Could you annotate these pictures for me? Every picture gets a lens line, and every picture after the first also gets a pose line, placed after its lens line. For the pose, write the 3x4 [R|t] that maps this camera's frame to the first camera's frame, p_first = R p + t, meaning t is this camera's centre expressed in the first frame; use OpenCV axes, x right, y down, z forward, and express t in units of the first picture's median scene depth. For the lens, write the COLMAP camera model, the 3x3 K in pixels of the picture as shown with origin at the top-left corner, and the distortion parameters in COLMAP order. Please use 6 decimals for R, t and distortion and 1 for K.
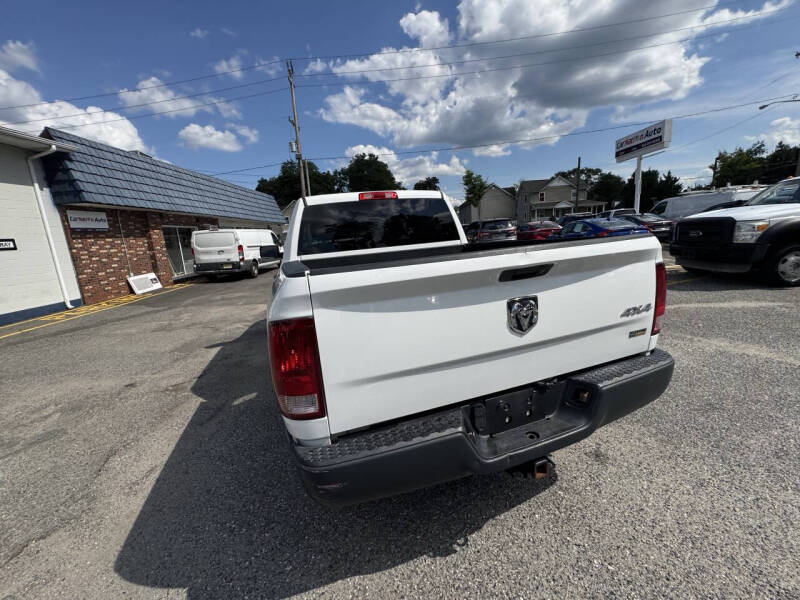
lens RADIAL K [[320.2, 0, 400.3], [0, 320.2, 297.9], [0, 0, 1]] dist [-0.001132, -0.000089]
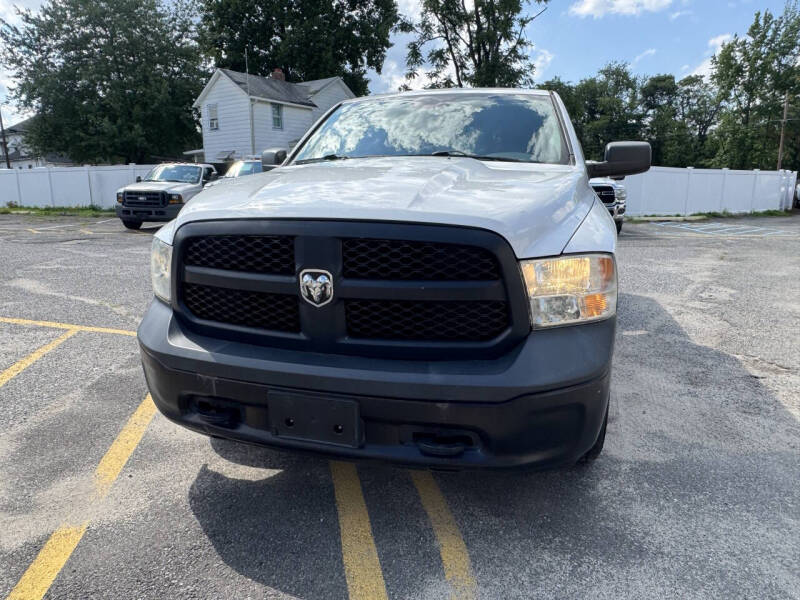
lens RADIAL K [[547.6, 0, 390.5], [0, 547.6, 300.2], [0, 0, 1]] dist [-0.002837, 0.001817]
pose [[-0.817954, -0.039874, 0.573900, -0.246647], [0.176859, 0.931853, 0.316814, -0.108519], [-0.547422, 0.360639, -0.755161, 0.763893]]
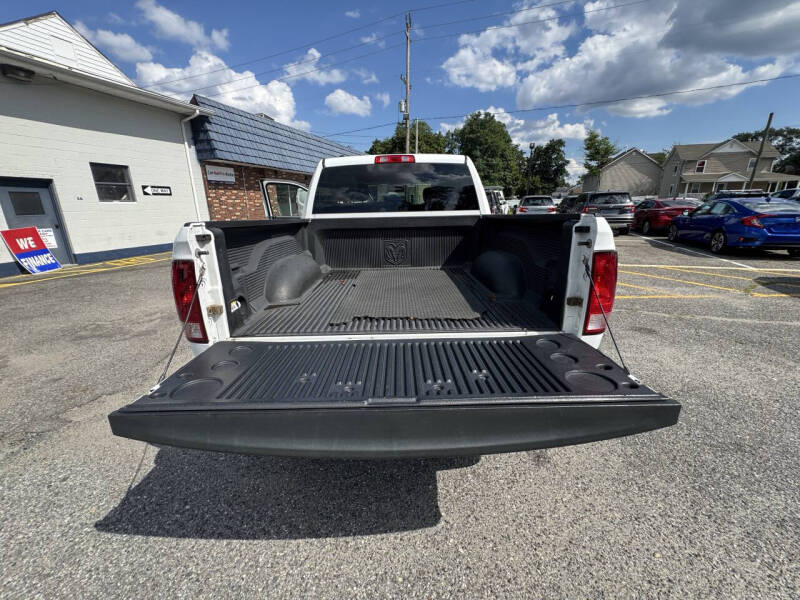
lens RADIAL K [[320.2, 0, 399.1], [0, 320.2, 299.9], [0, 0, 1]] dist [-0.001132, -0.000089]
pose [[0.945364, 0.151745, -0.288547, 0.086419], [-0.120357, 0.984997, 0.123676, -0.003431], [0.302985, -0.082190, 0.949444, 0.007540]]
